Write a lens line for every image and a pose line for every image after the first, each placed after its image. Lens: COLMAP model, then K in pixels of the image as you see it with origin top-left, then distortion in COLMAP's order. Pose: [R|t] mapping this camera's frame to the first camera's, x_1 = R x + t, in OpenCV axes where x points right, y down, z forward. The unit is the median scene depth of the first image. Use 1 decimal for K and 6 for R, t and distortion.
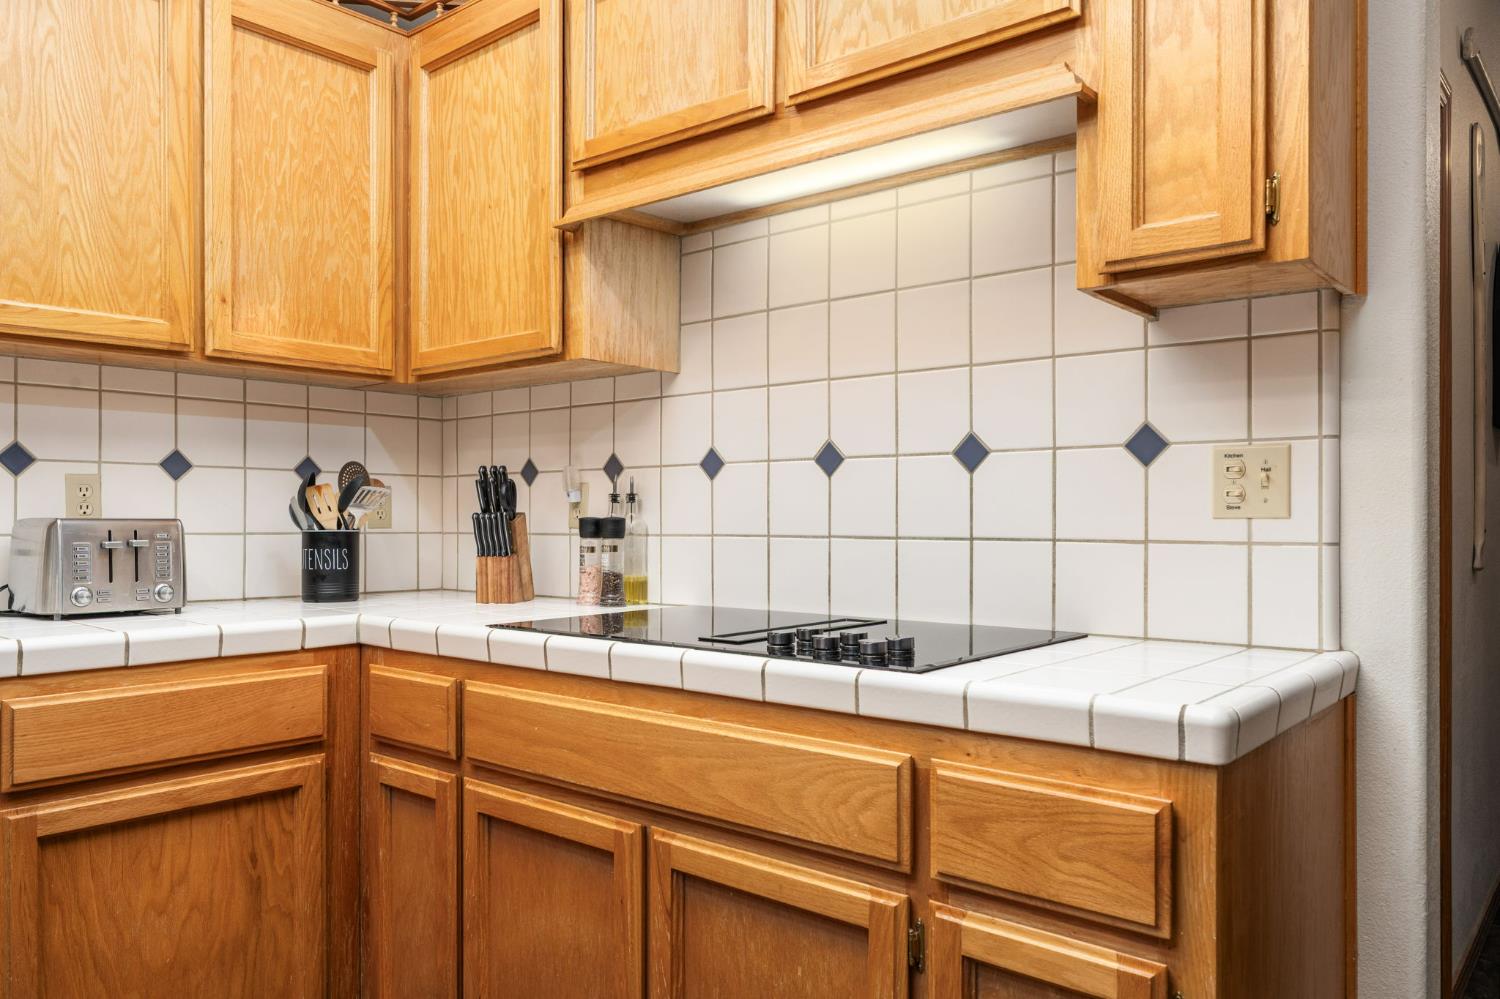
lens RADIAL K [[1088.0, 0, 754.0], [0, 1088.0, 509.3], [0, 0, 1]] dist [-0.004861, -0.003956]
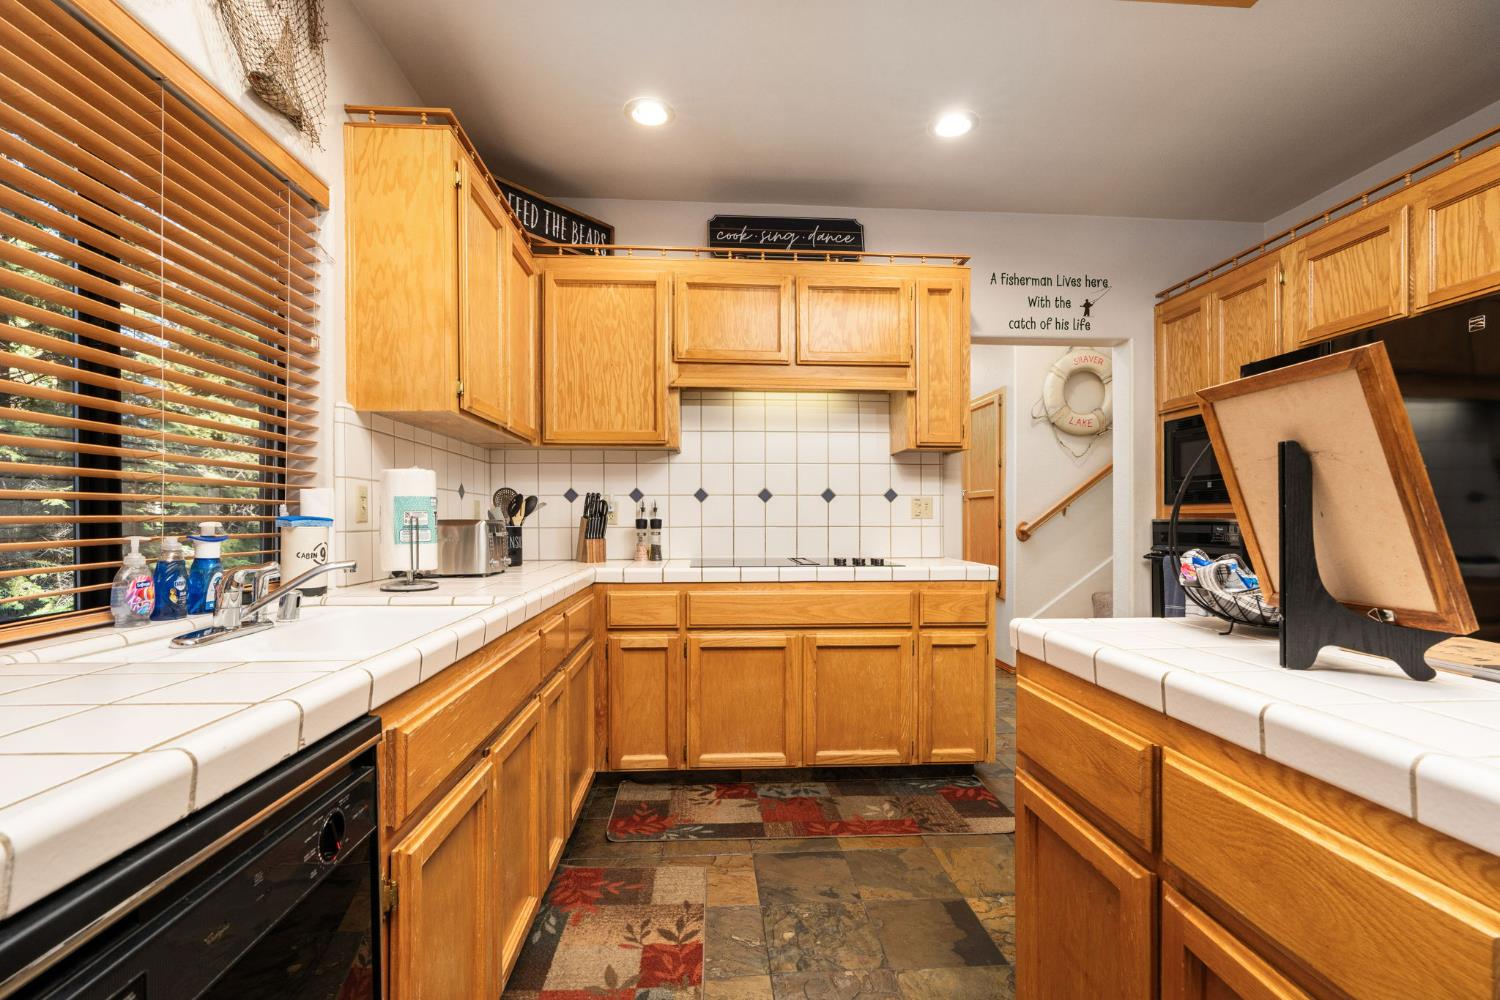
lens RADIAL K [[680.5, 0, 745.5], [0, 680.5, 518.7], [0, 0, 1]] dist [-0.004397, 0.001017]
pose [[0.719266, -0.001619, 0.694733, -1.128003], [-0.005799, 0.999948, 0.008334, -0.006208], [-0.694710, -0.010023, 0.719220, -0.098680]]
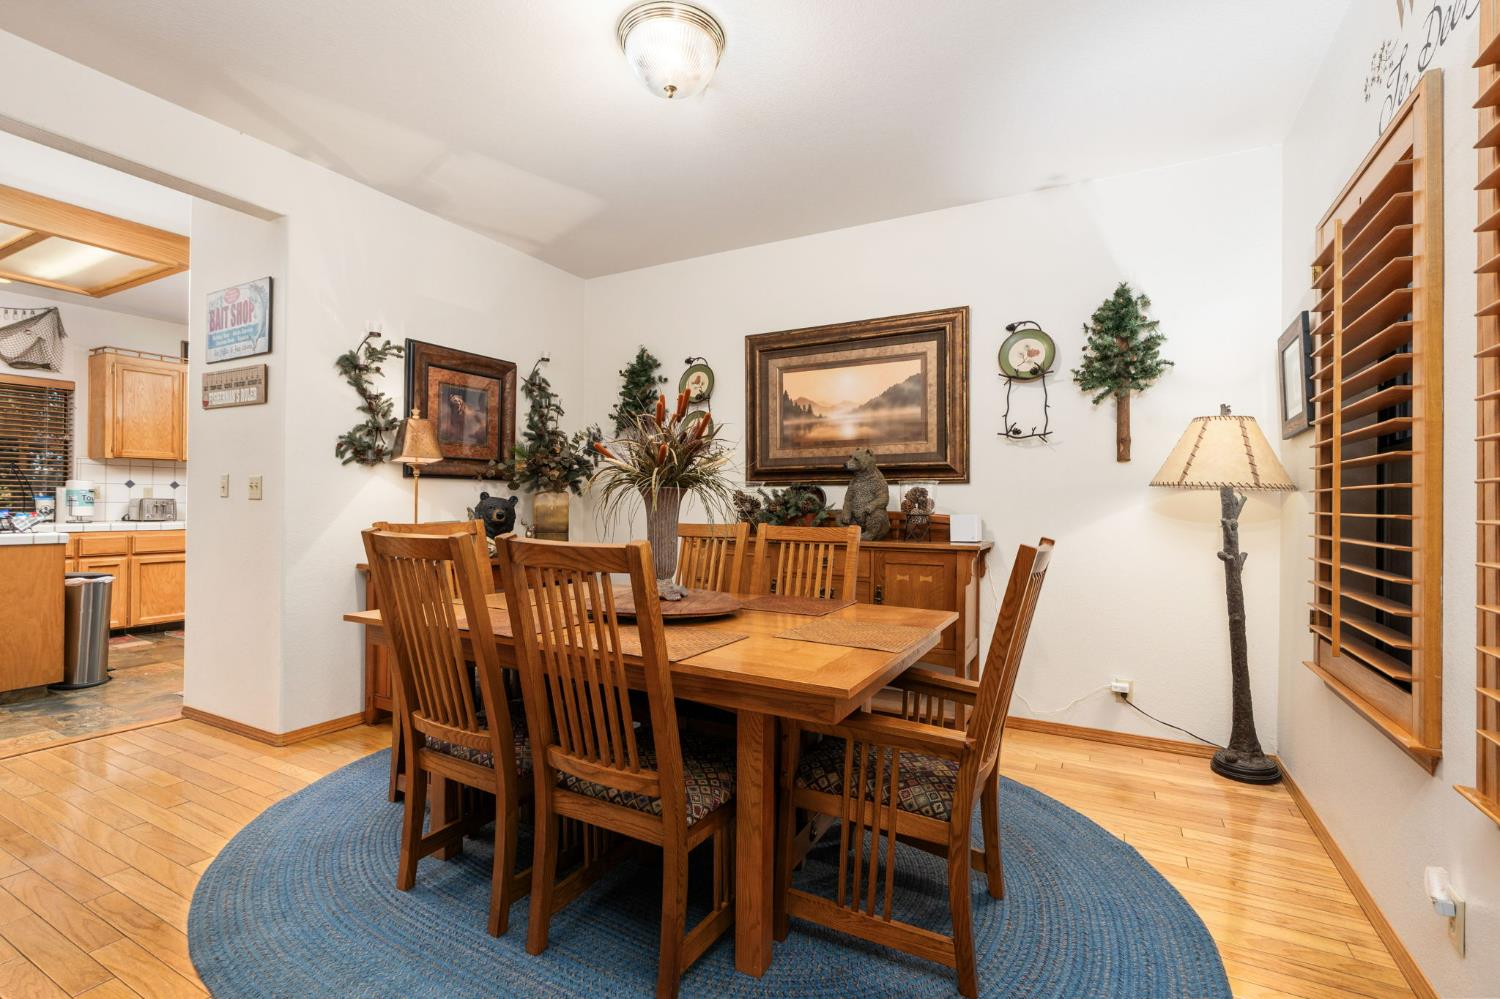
lens RADIAL K [[674.4, 0, 747.5], [0, 674.4, 504.5], [0, 0, 1]] dist [-0.000670, -0.000133]
pose [[0.977814, 0.010112, 0.209230, 1.213267], [-0.007842, 0.999901, -0.011675, 0.042945], [-0.209328, 0.009775, 0.977797, -2.239726]]
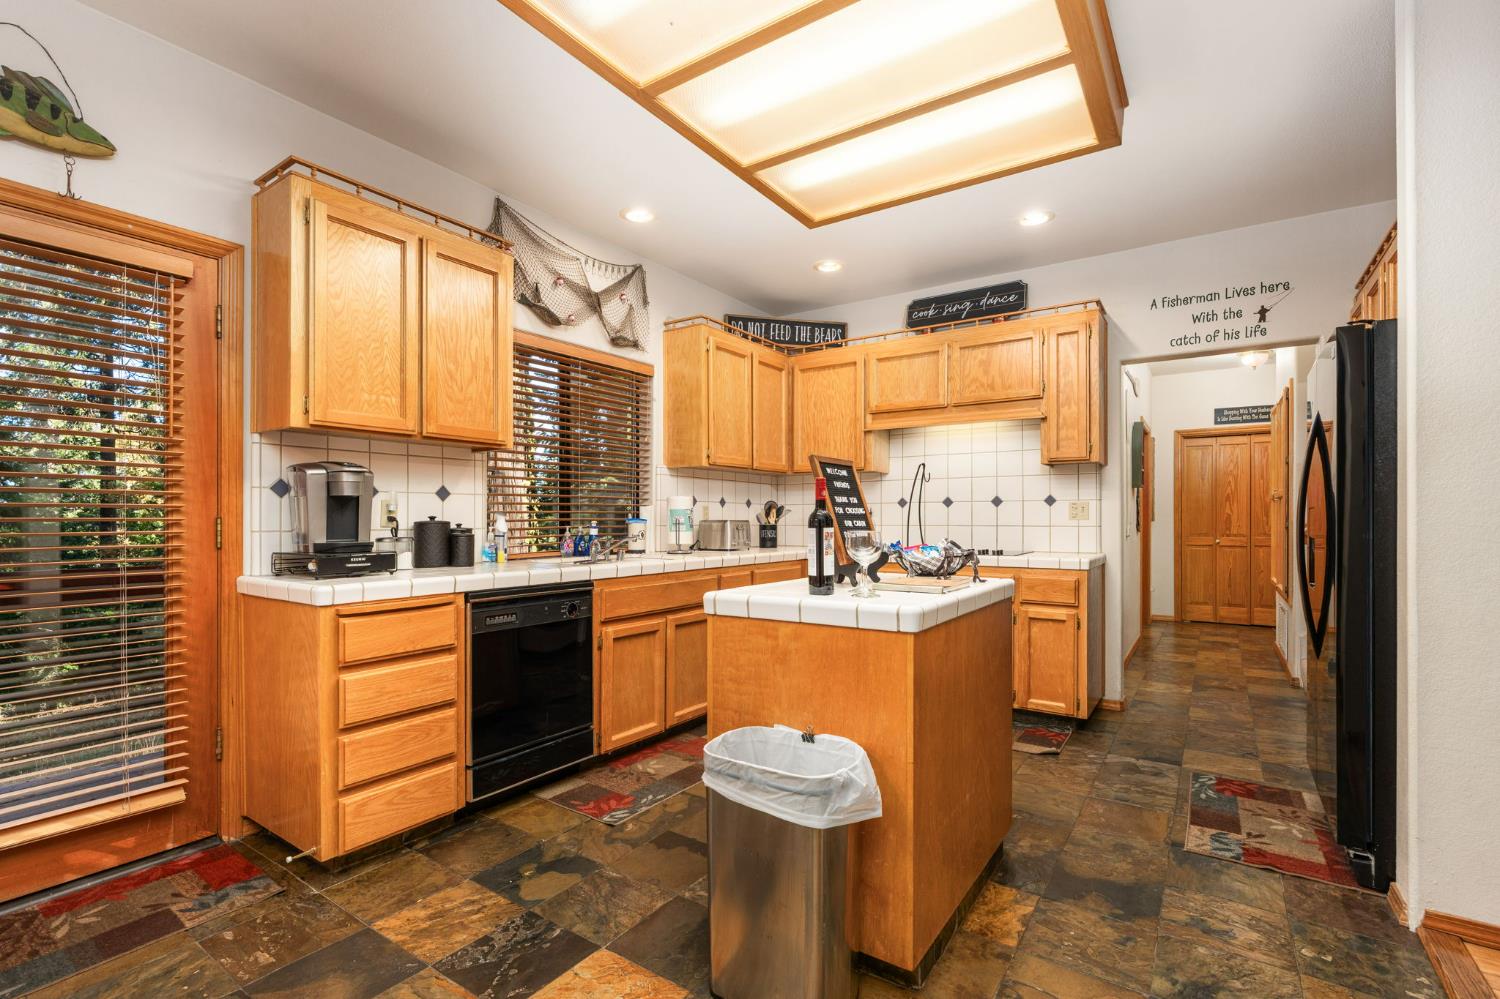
lens RADIAL K [[680.5, 0, 754.9], [0, 680.5, 513.2], [0, 0, 1]] dist [-0.004397, 0.001017]
pose [[0.994494, -0.000673, 0.104791, -0.795137], [0.000369, 0.999996, 0.002920, -0.020455], [-0.104793, -0.002865, 0.994490, -1.091332]]
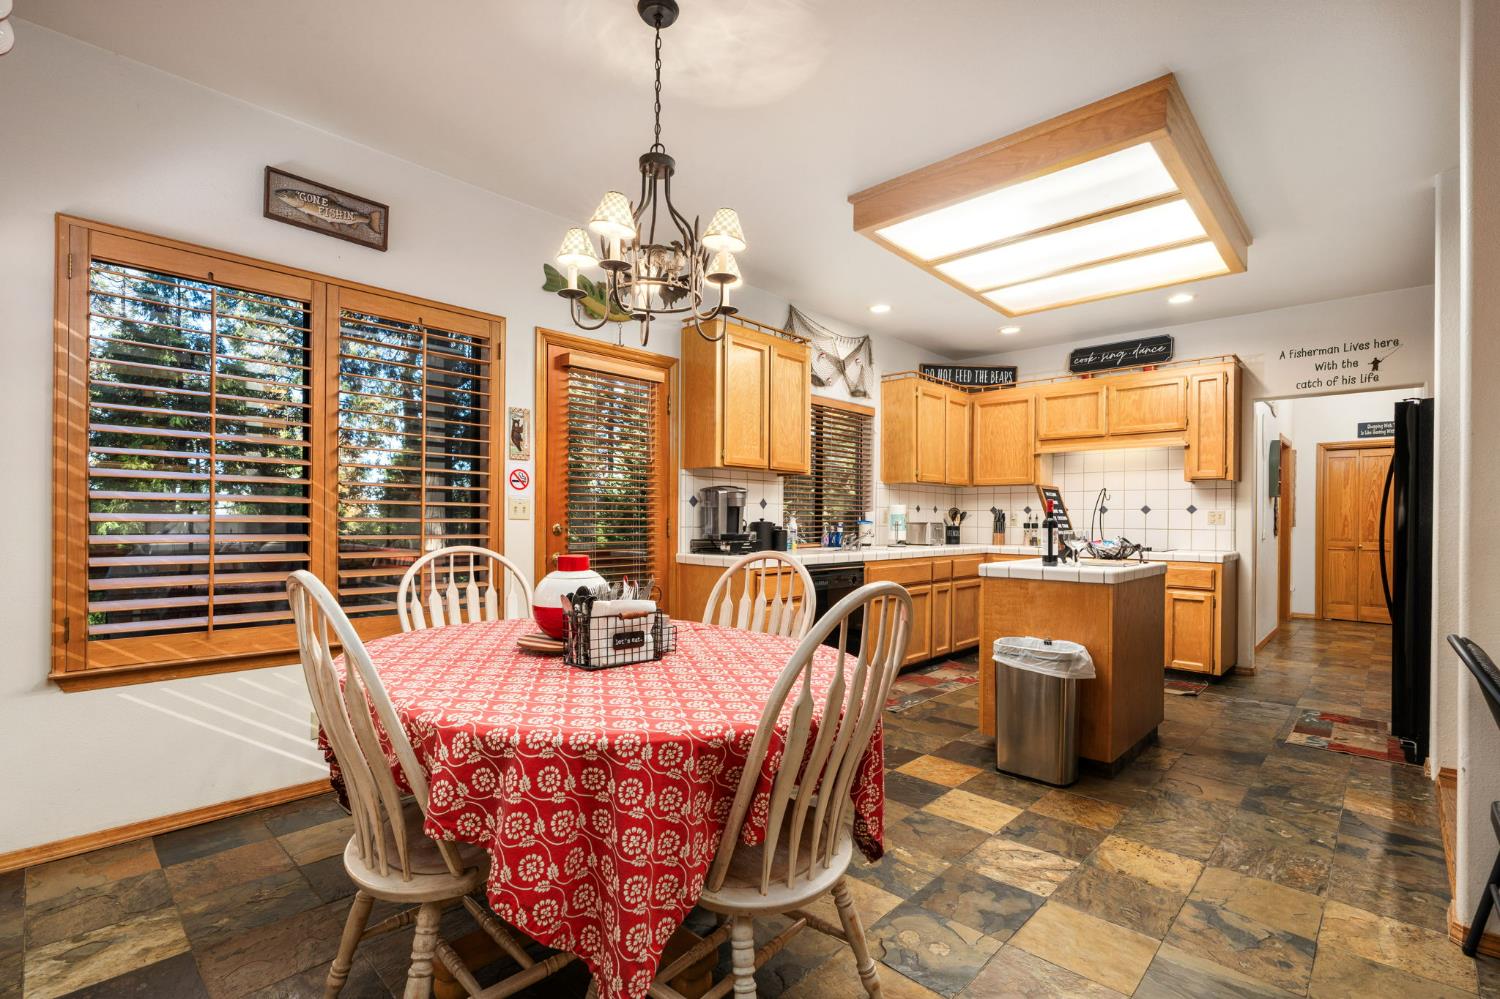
lens RADIAL K [[680.5, 0, 754.0], [0, 680.5, 514.5], [0, 0, 1]] dist [-0.004397, 0.001017]
pose [[0.998342, 0.007296, -0.057103, -1.220538], [-0.007058, 0.999966, 0.004368, -0.032691], [0.057132, -0.003958, 0.998359, -1.839927]]
